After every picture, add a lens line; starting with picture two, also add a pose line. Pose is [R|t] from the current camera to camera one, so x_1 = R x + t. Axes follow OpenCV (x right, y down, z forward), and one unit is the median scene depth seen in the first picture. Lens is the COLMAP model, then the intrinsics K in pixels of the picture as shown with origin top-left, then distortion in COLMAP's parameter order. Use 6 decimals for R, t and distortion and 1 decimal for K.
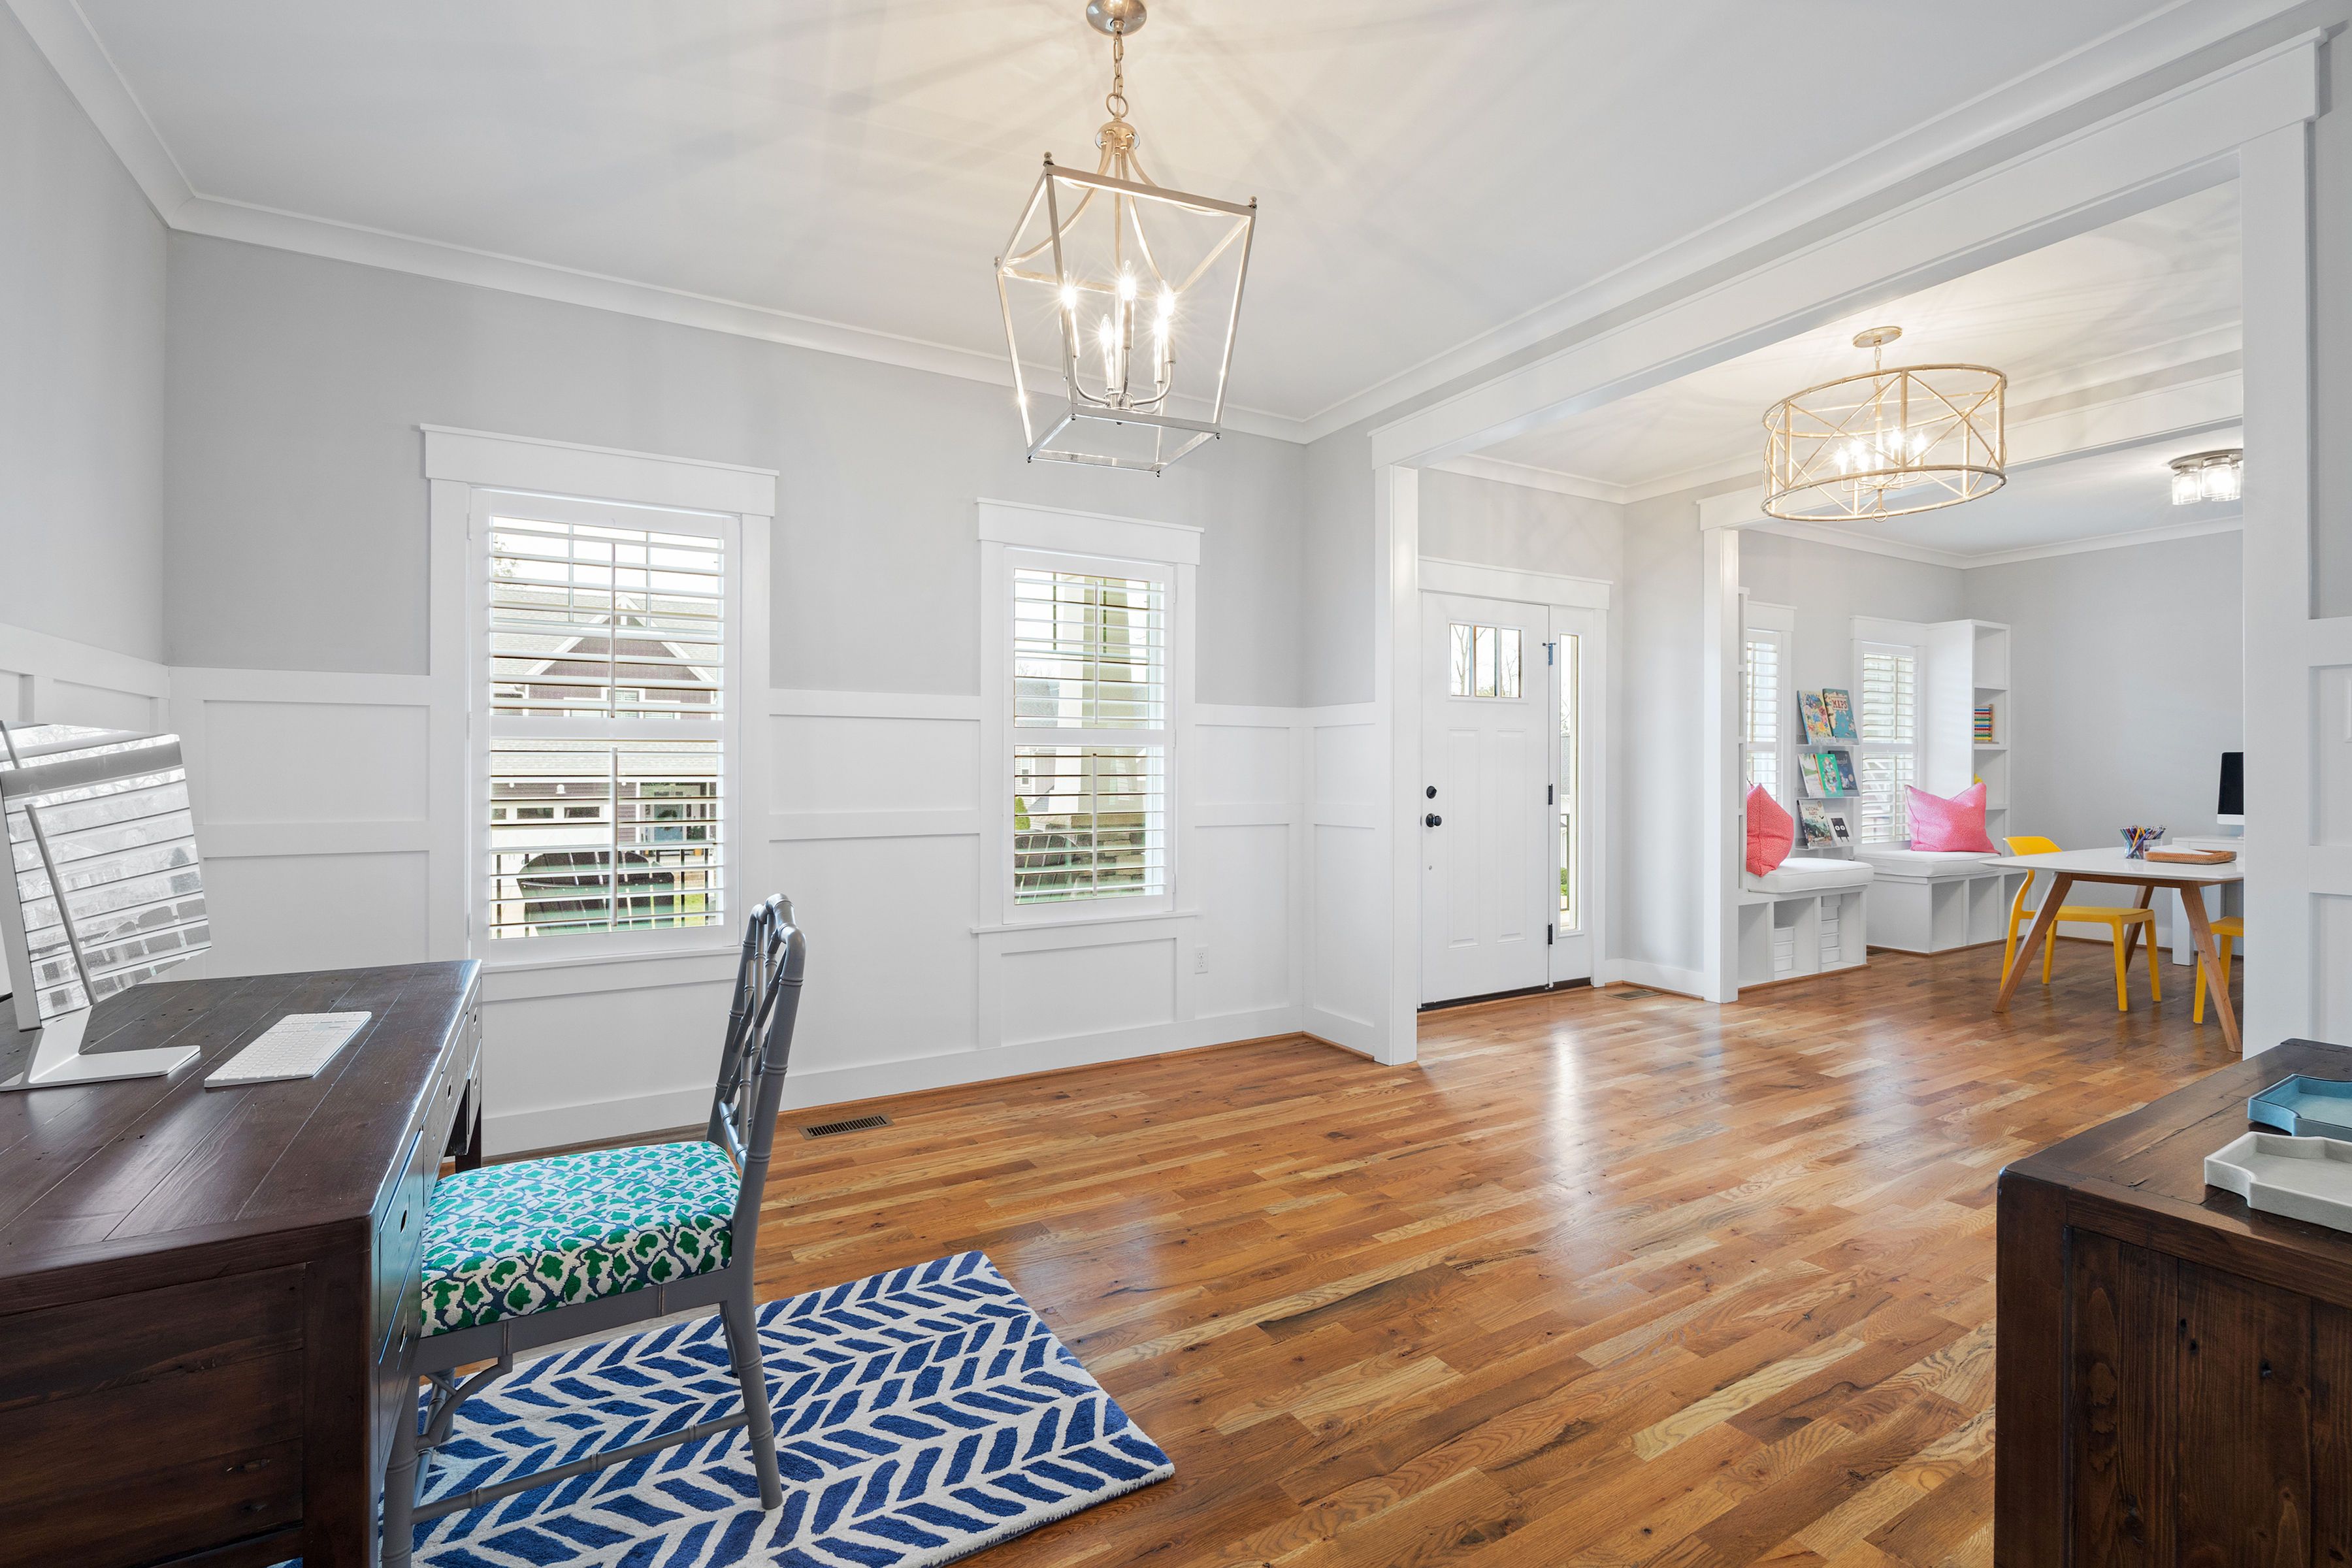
lens RADIAL K [[1038.0, 0, 1167.1], [0, 1038.0, 778.2], [0, 0, 1]] dist [0.001942, 0.000105]
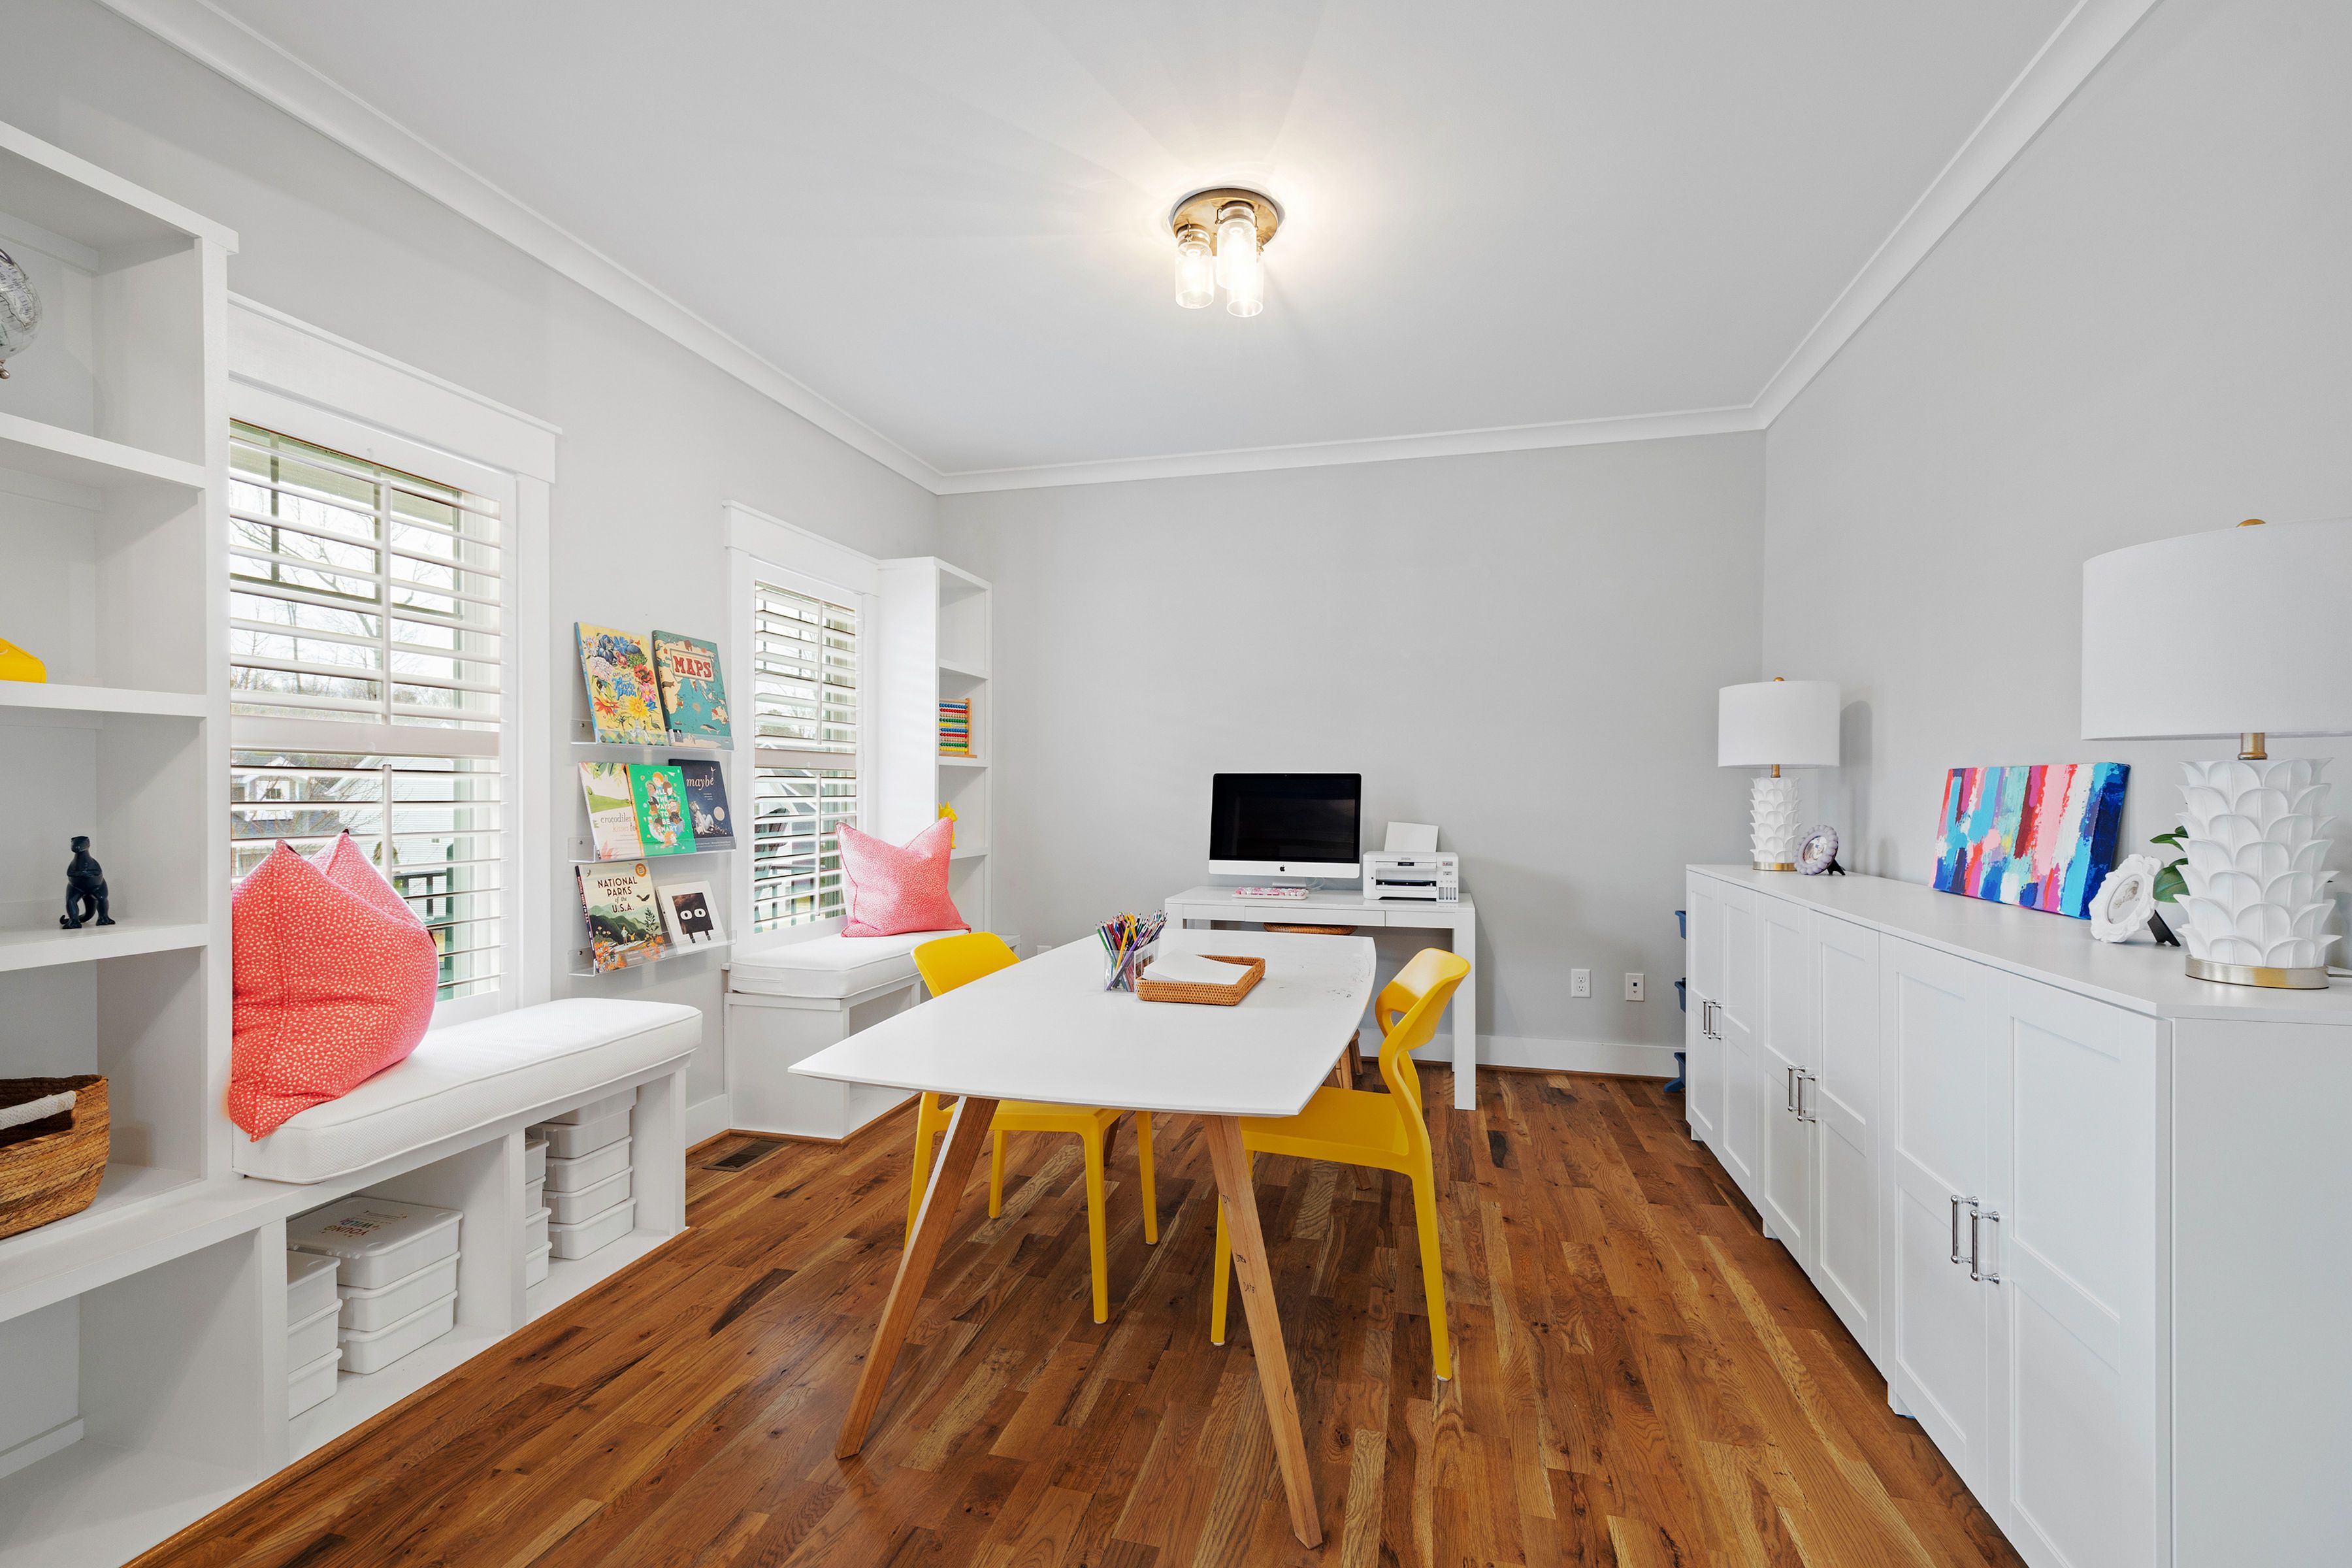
lens RADIAL K [[1038.0, 0, 1173.3], [0, 1038.0, 790.6], [0, 0, 1]] dist [0.001942, 0.000105]
pose [[0.700546, 0.007601, 0.713567, 0.461342], [-0.002038, 0.999961, -0.008651, -0.007959], [-0.713604, 0.004606, 0.700534, 0.493404]]
